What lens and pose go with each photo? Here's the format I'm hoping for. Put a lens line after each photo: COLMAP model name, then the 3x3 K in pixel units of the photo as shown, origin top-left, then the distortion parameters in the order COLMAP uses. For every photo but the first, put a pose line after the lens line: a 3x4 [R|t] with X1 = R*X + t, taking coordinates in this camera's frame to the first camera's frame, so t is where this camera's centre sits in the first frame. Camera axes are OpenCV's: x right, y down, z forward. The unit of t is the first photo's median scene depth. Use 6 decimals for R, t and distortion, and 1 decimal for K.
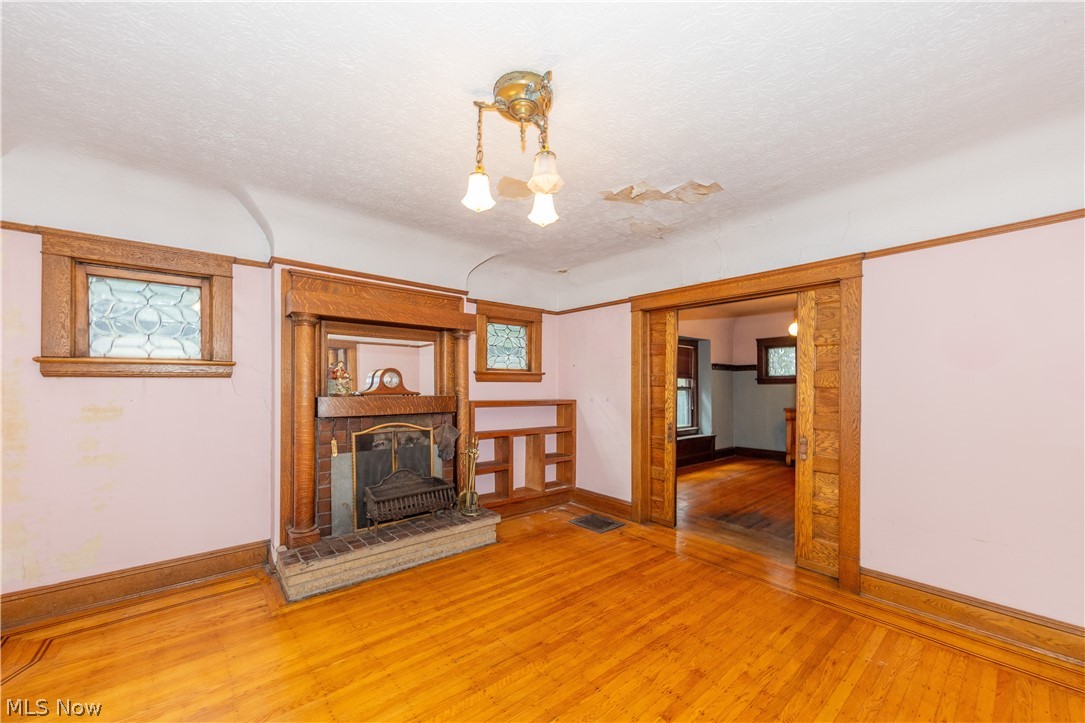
lens RADIAL K [[398.5, 0, 544.1], [0, 398.5, 385.3], [0, 0, 1]] dist [0.007244, -0.001216]
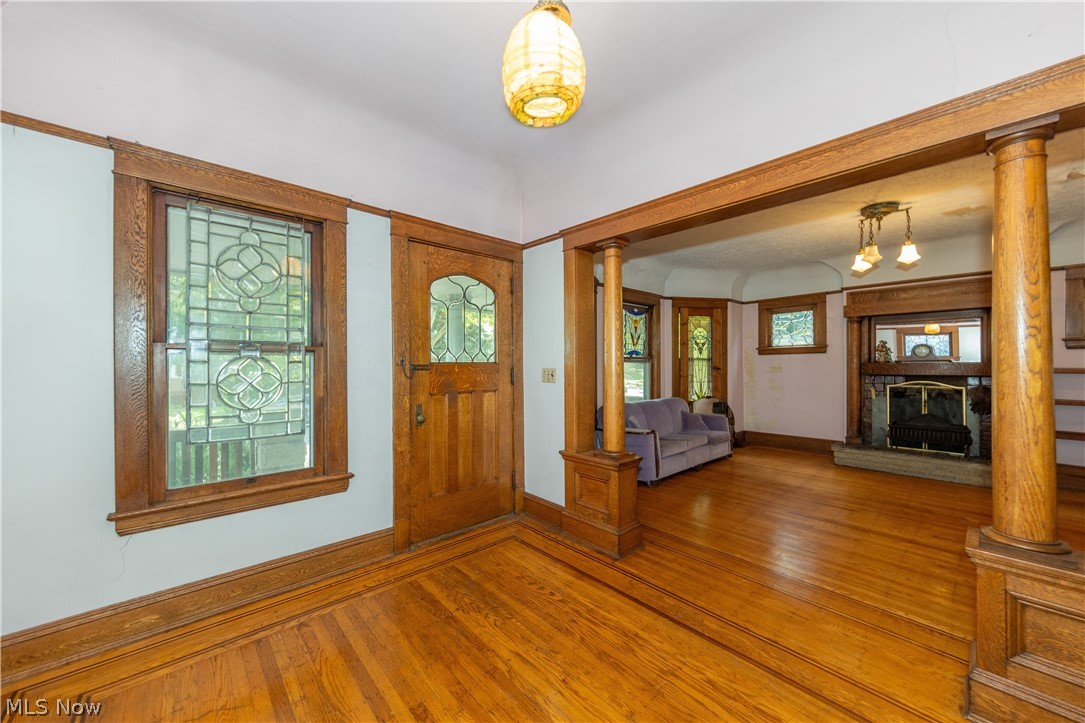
lens RADIAL K [[398.5, 0, 548.2], [0, 398.5, 364.0], [0, 0, 1]] dist [0.007244, -0.001216]
pose [[0.042005, 0.000870, -0.999117, 1.078985], [0.013169, 0.999912, 0.001425, 0.013851], [0.999031, -0.013217, 0.041990, -0.433822]]
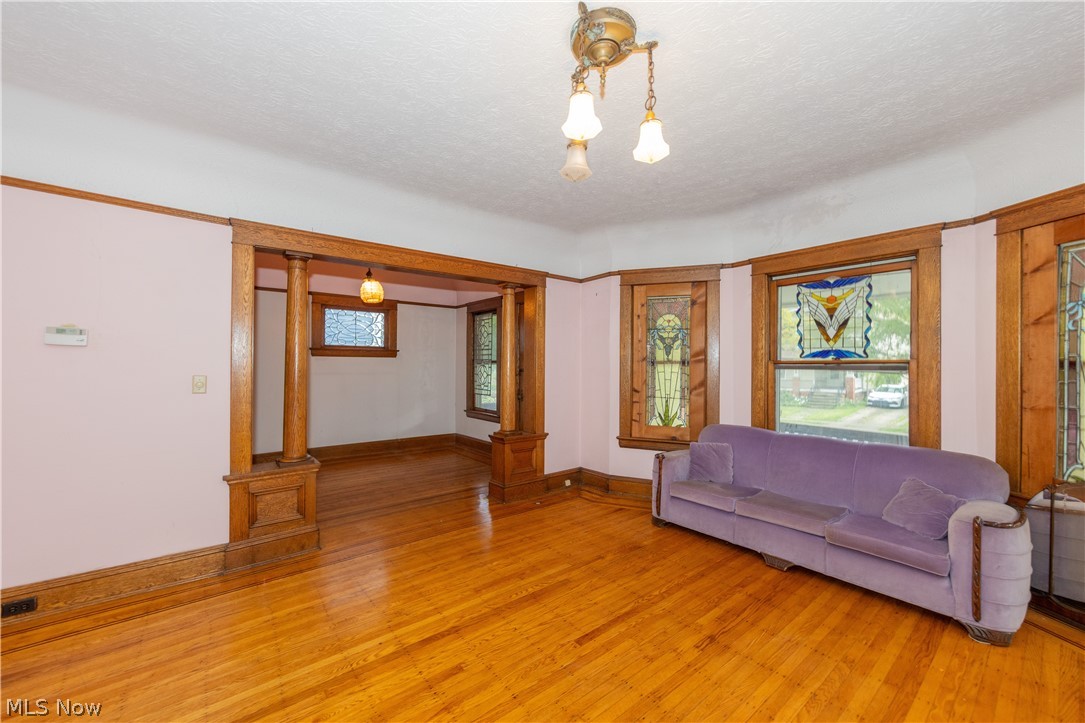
lens RADIAL K [[416.8, 0, 540.1], [0, 416.8, 366.1], [0, 0, 1]] dist [0.000898, -0.000120]
pose [[-0.999697, -0.014256, 0.020049, 0.023920], [-0.014606, 0.999742, -0.017414, 0.033847], [-0.019795, -0.017702, -0.999647, 1.131803]]
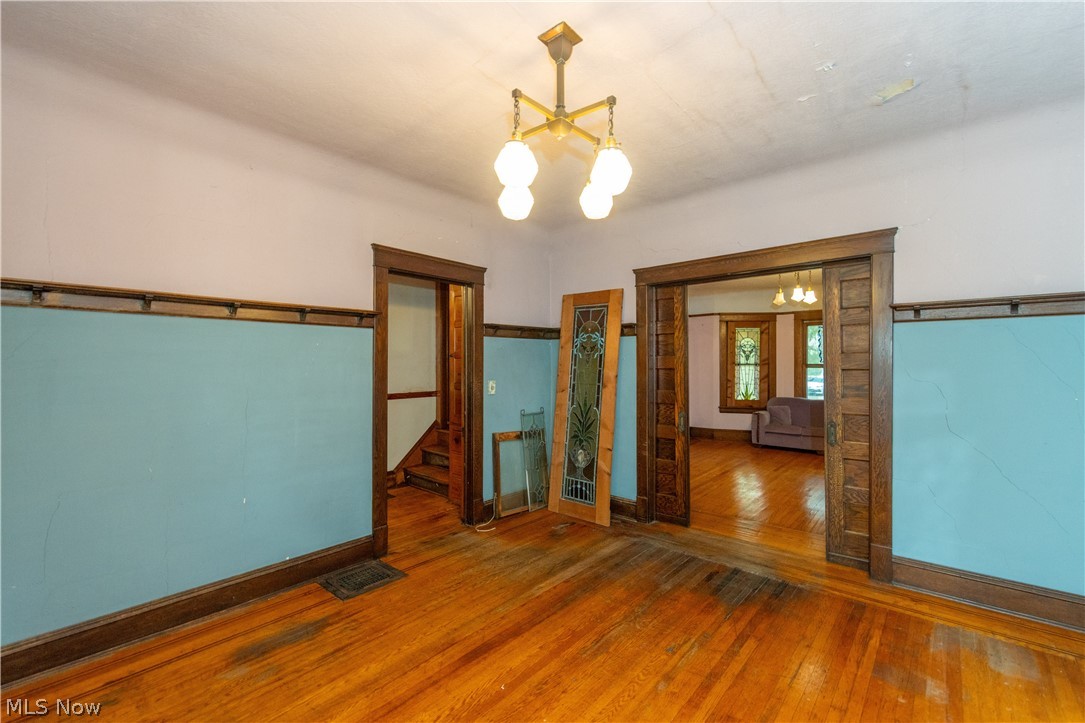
lens RADIAL K [[468.5, 0, 543.5], [0, 468.5, 364.1], [0, 0, 1]] dist [0.000145, -0.000195]
pose [[-0.984582, 0.006239, -0.174812, 1.322942], [0.006984, 0.999969, -0.003643, -0.009430], [0.174784, -0.004808, -0.984595, 2.302262]]
